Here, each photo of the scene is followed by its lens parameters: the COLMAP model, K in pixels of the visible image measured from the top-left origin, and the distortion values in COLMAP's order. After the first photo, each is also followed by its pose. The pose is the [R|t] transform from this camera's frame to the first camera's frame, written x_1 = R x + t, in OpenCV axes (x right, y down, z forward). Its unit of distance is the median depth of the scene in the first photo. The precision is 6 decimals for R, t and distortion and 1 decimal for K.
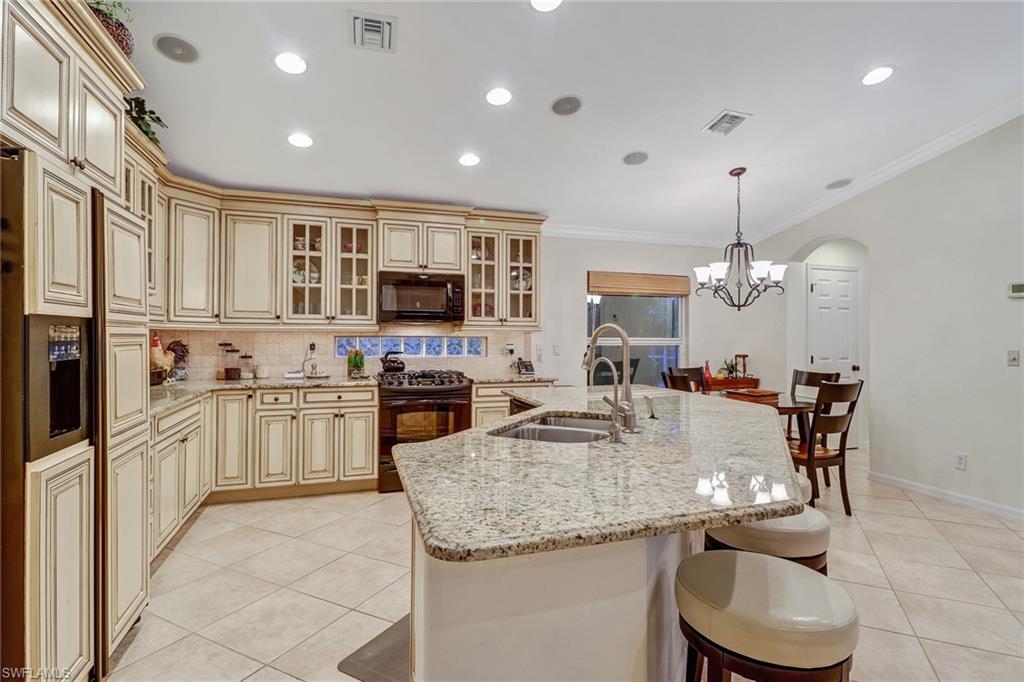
lens RADIAL K [[514.9, 0, 512.0], [0, 514.9, 341.0], [0, 0, 1]] dist [-0.002039, -0.000350]
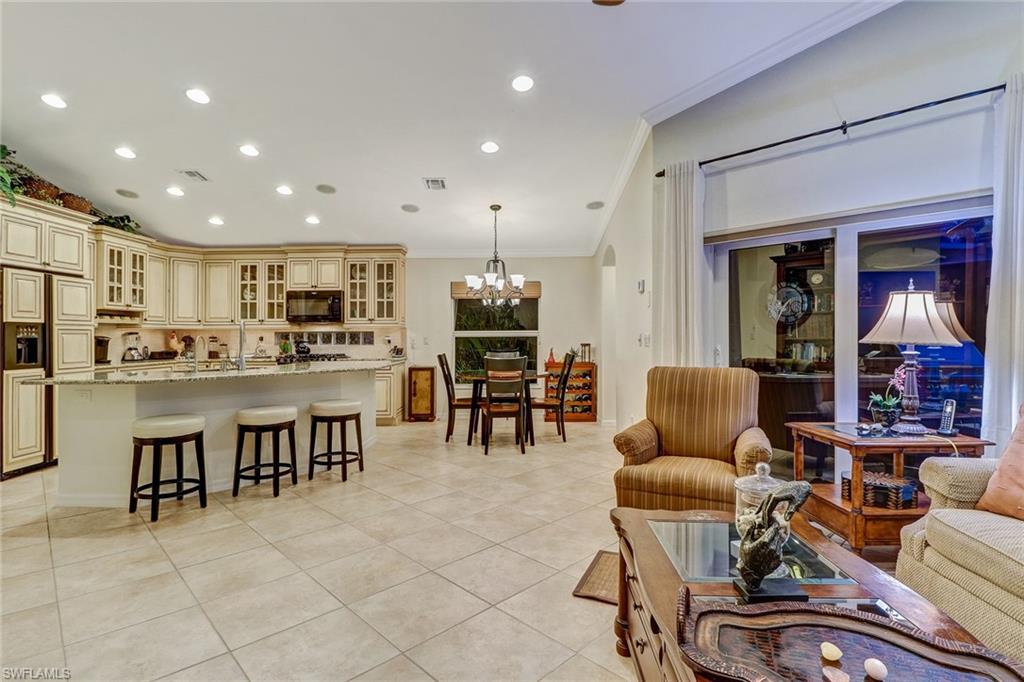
lens RADIAL K [[508.0, 0, 512.3], [0, 508.0, 329.9], [0, 0, 1]] dist [0.000863, -0.017908]
pose [[0.944133, -0.015863, -0.329184, 0.905631], [0.008400, 0.999675, -0.024081, 0.029319], [0.329459, 0.019971, 0.943959, -0.253015]]
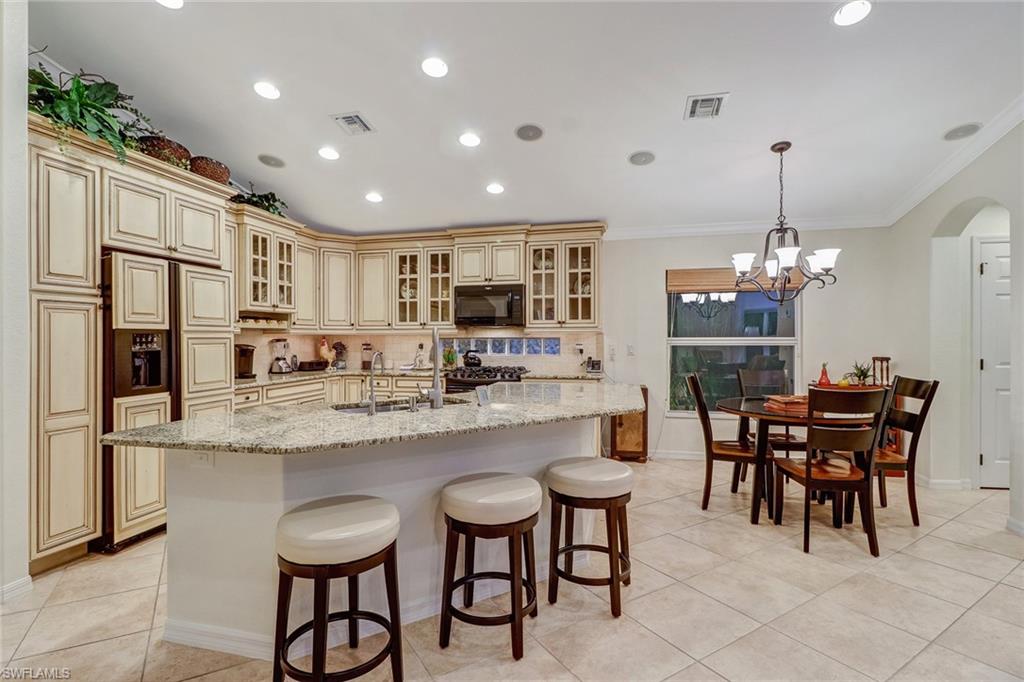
lens RADIAL K [[503.2, 0, 508.3], [0, 503.2, 340.7], [0, 0, 1]] dist [0.000511, -0.014521]
pose [[0.849053, -0.005151, -0.528283, 0.490743], [0.002771, 0.999982, -0.005297, 0.004439], [0.528301, 0.003034, 0.849052, 0.028758]]
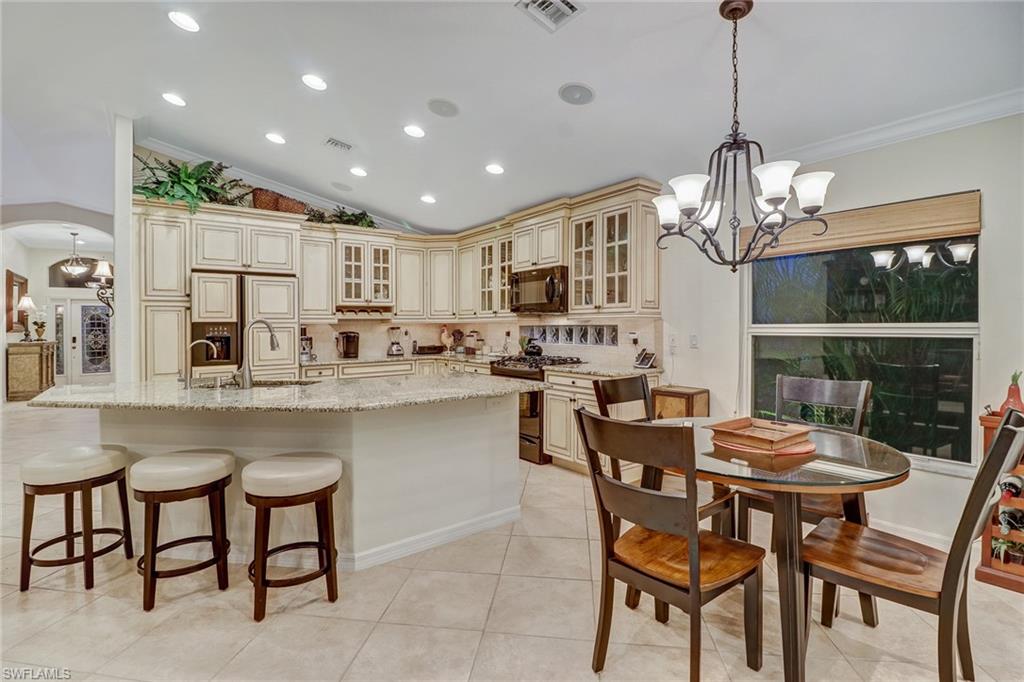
lens RADIAL K [[484.7, 0, 492.3], [0, 484.7, 332.6], [0, 0, 1]] dist [-0.003267, -0.000682]
pose [[0.299008, 0.005416, -0.954235, 0.825891], [0.002119, 0.999978, 0.006340, 0.000039], [0.954248, -0.003918, 0.298990, 0.597304]]
